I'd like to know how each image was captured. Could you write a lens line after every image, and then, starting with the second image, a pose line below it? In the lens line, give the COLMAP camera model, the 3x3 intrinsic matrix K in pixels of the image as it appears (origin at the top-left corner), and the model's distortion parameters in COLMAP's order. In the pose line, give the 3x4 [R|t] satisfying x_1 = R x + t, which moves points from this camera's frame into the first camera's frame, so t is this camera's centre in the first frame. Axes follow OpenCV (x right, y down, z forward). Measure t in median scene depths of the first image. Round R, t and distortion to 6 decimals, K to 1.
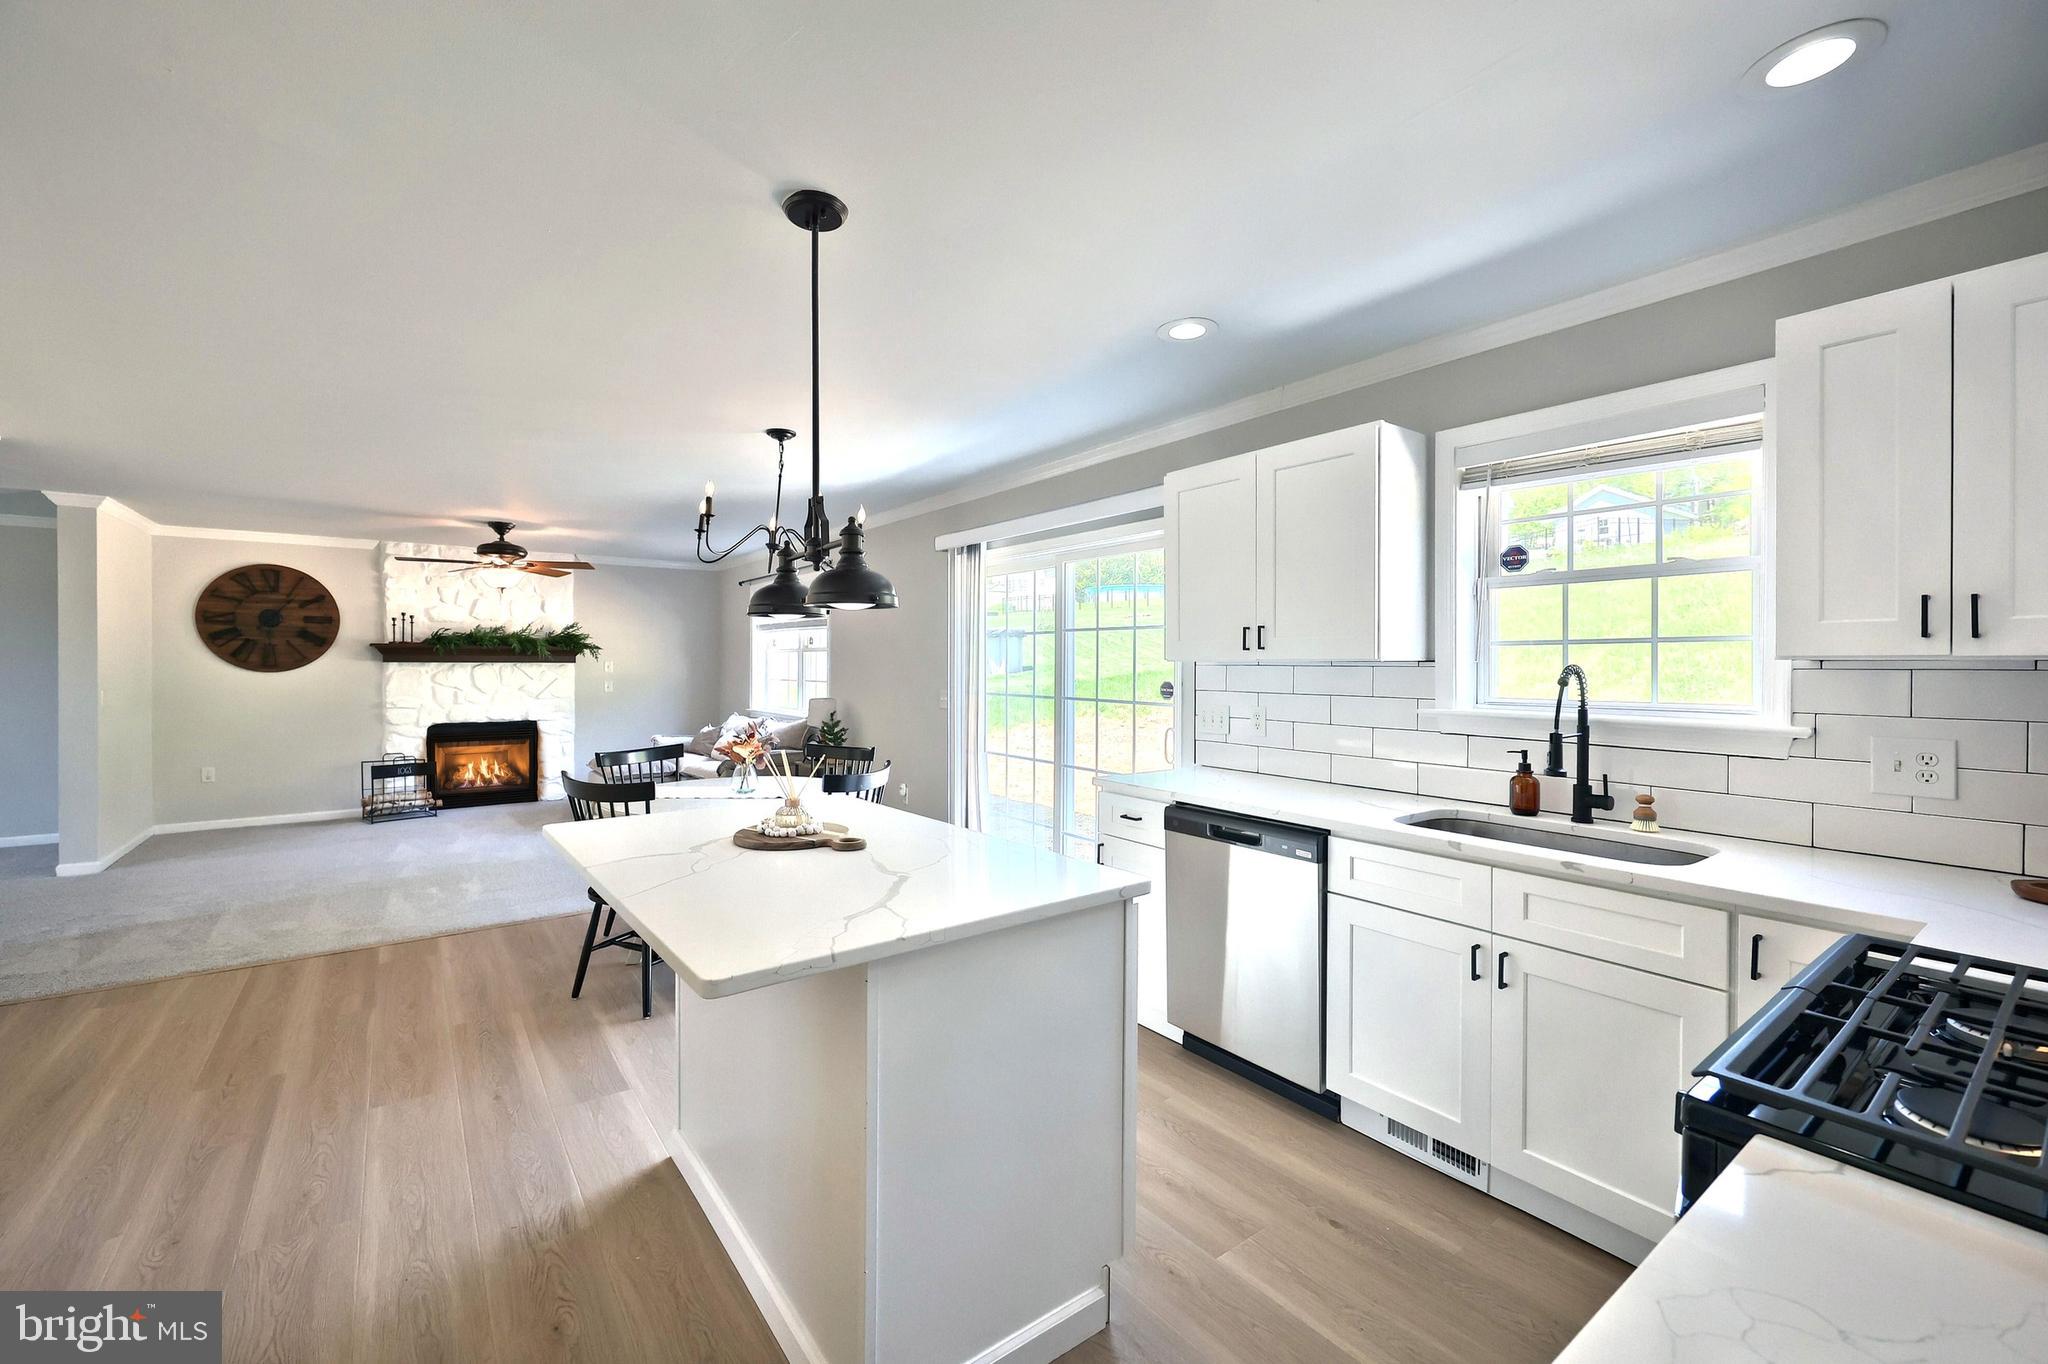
lens RADIAL K [[832.6, 0, 1009.9], [0, 832.6, 666.0], [0, 0, 1]] dist [0.001723, 0.000113]
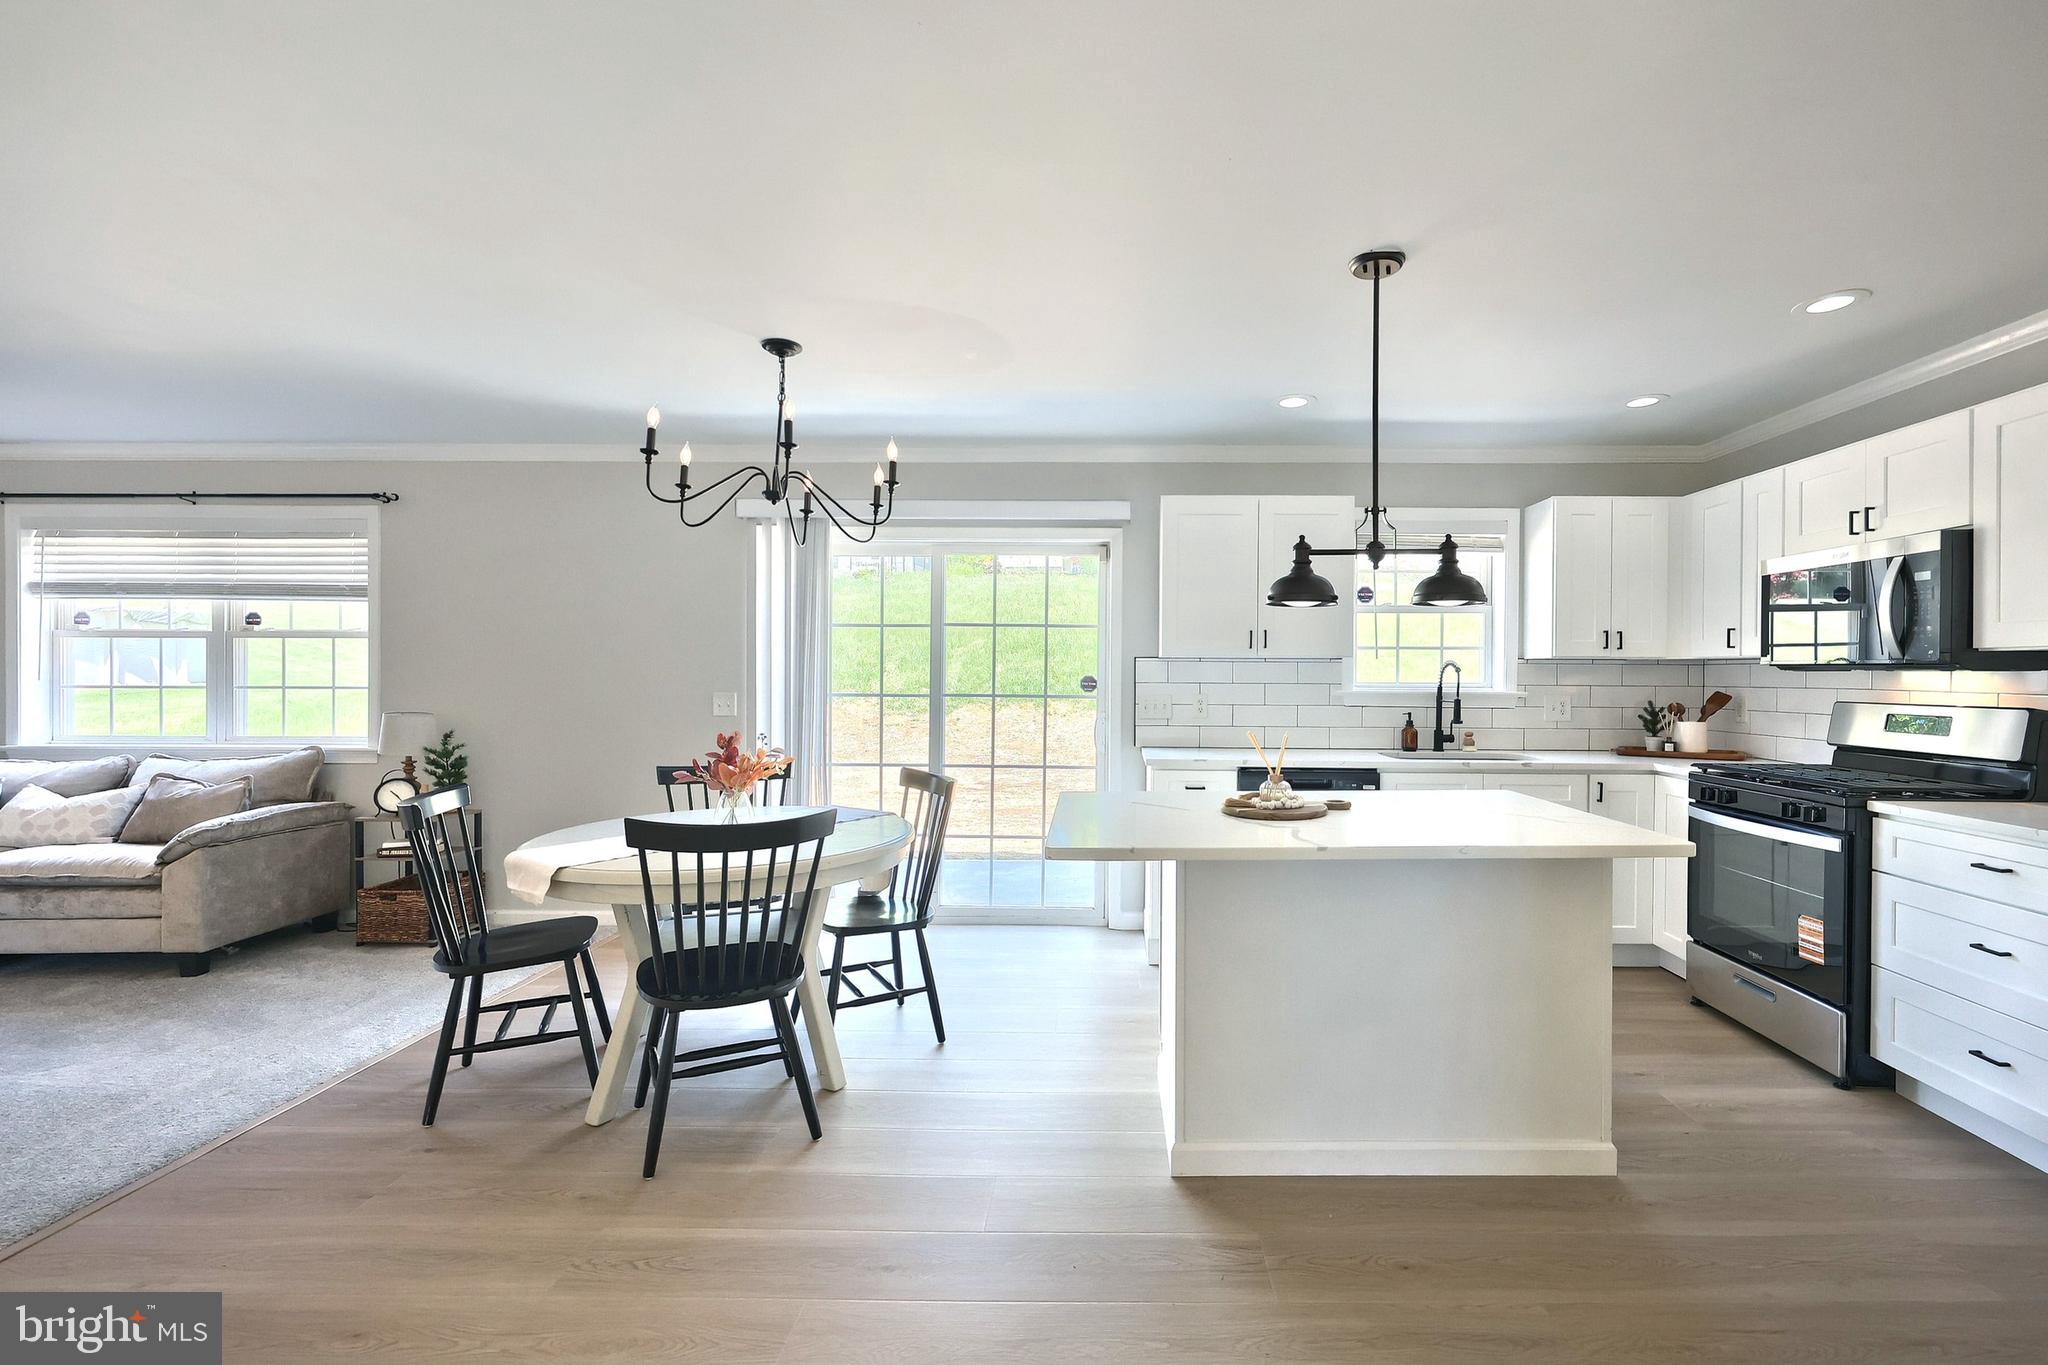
lens RADIAL K [[878.5, 0, 1112.4], [0, 878.5, 683.6], [0, 0, 1]] dist [-0.001791, -0.000028]
pose [[0.589161, -0.005653, 0.807996, -0.411212], [-0.000043, 0.999975, 0.007027, 0.011170], [-0.808016, -0.004175, 0.589146, 0.160346]]
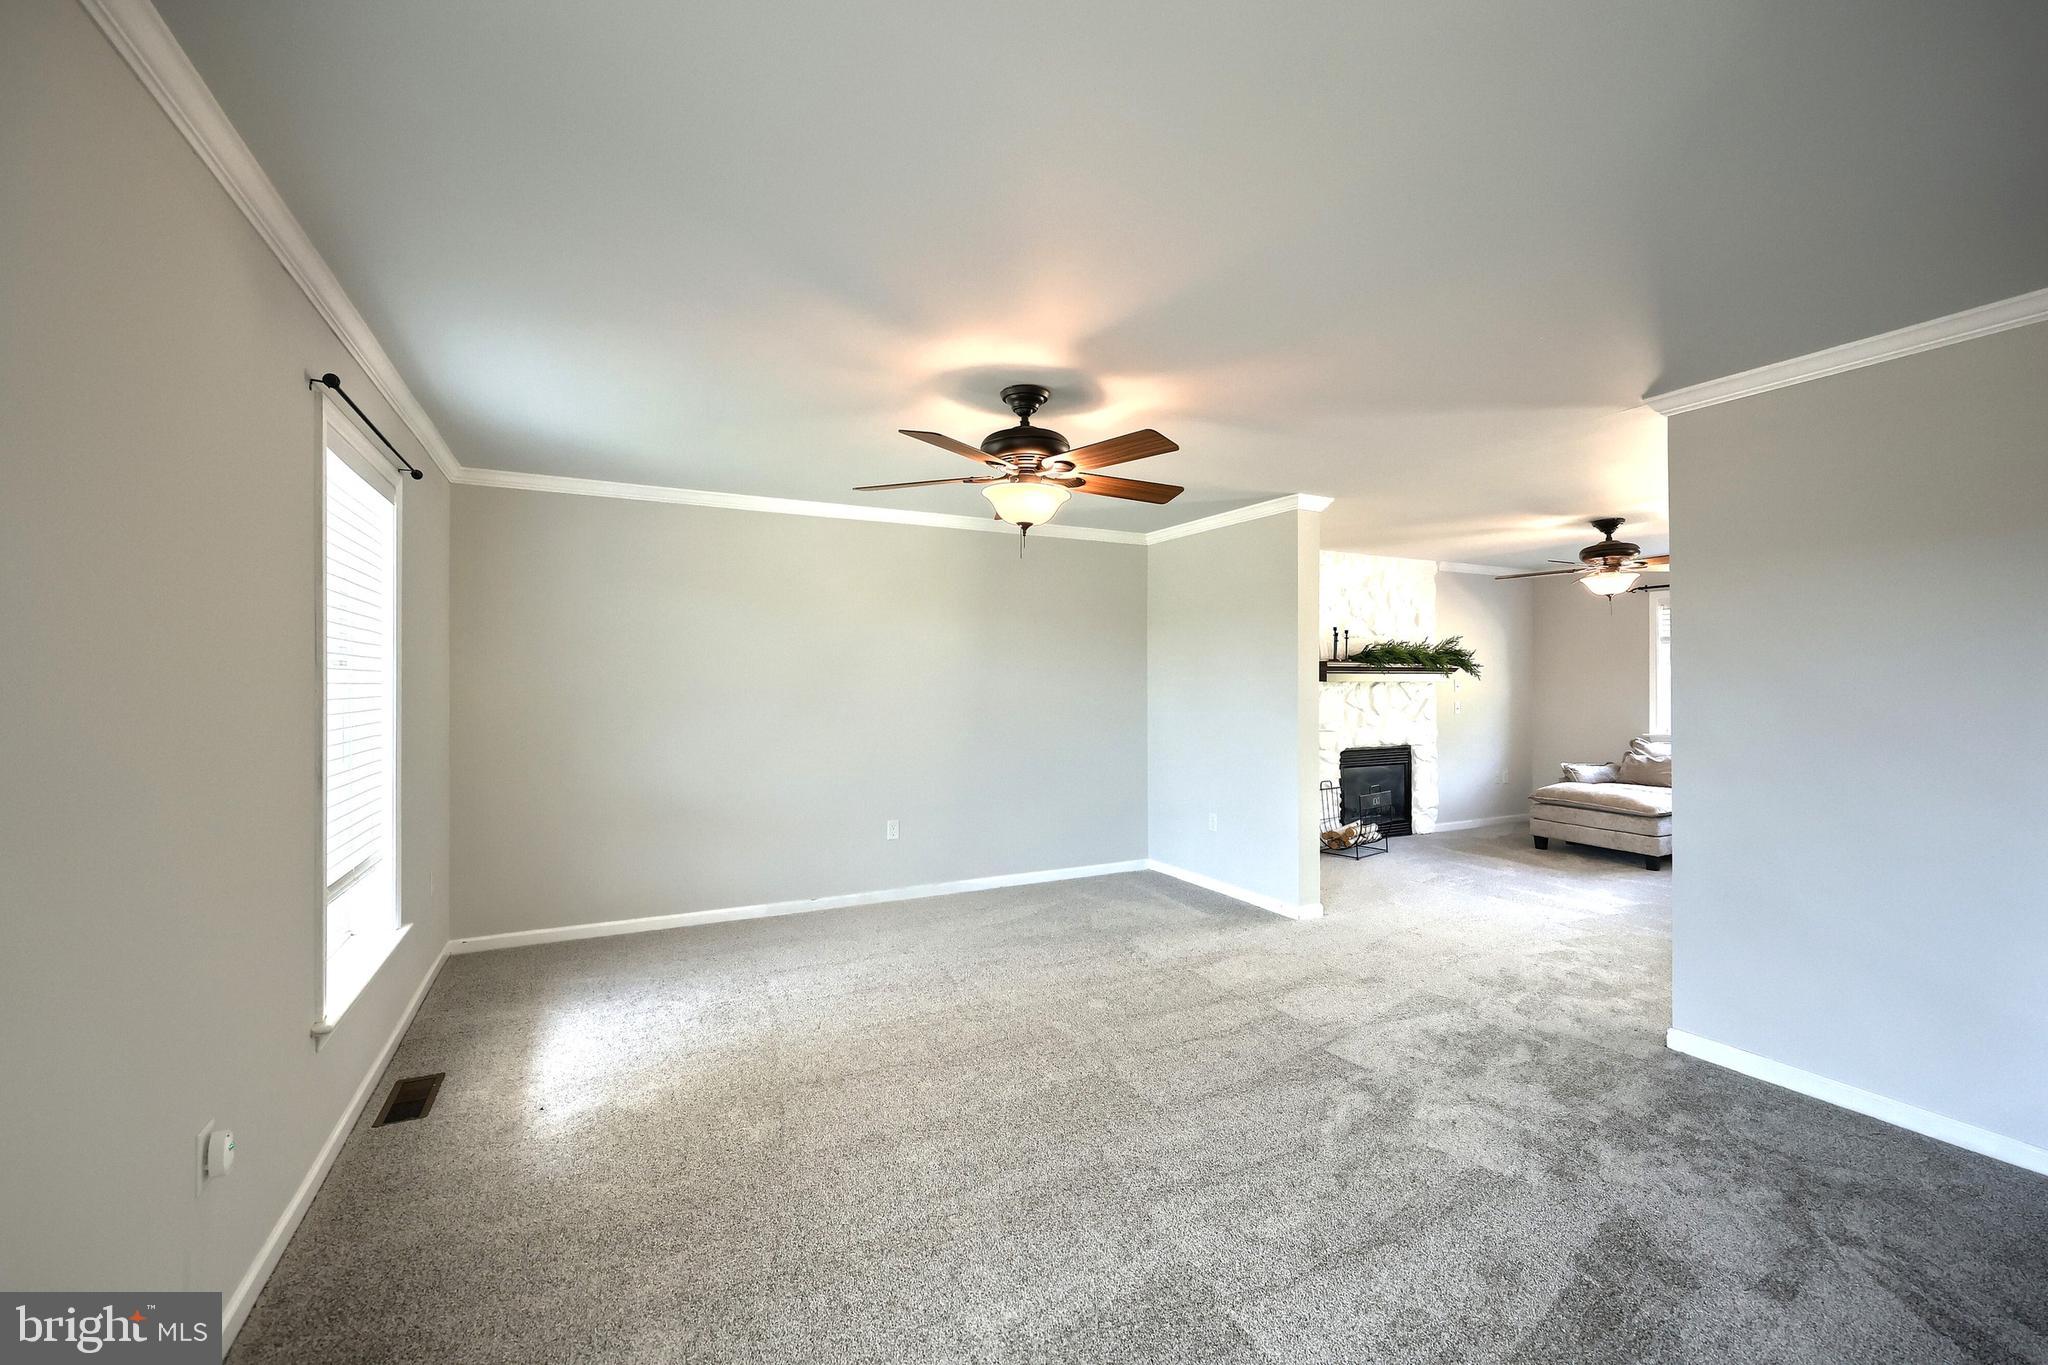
lens RADIAL K [[804.6, 0, 995.3], [0, 804.6, 684.1], [0, 0, 1]] dist [-0.000631, -0.000057]
pose [[0.984031, -0.000681, -0.177995, -0.997844], [0.000590, 1.000000, -0.000567, -0.001530], [0.177995, 0.000453, 0.984031, 0.057733]]
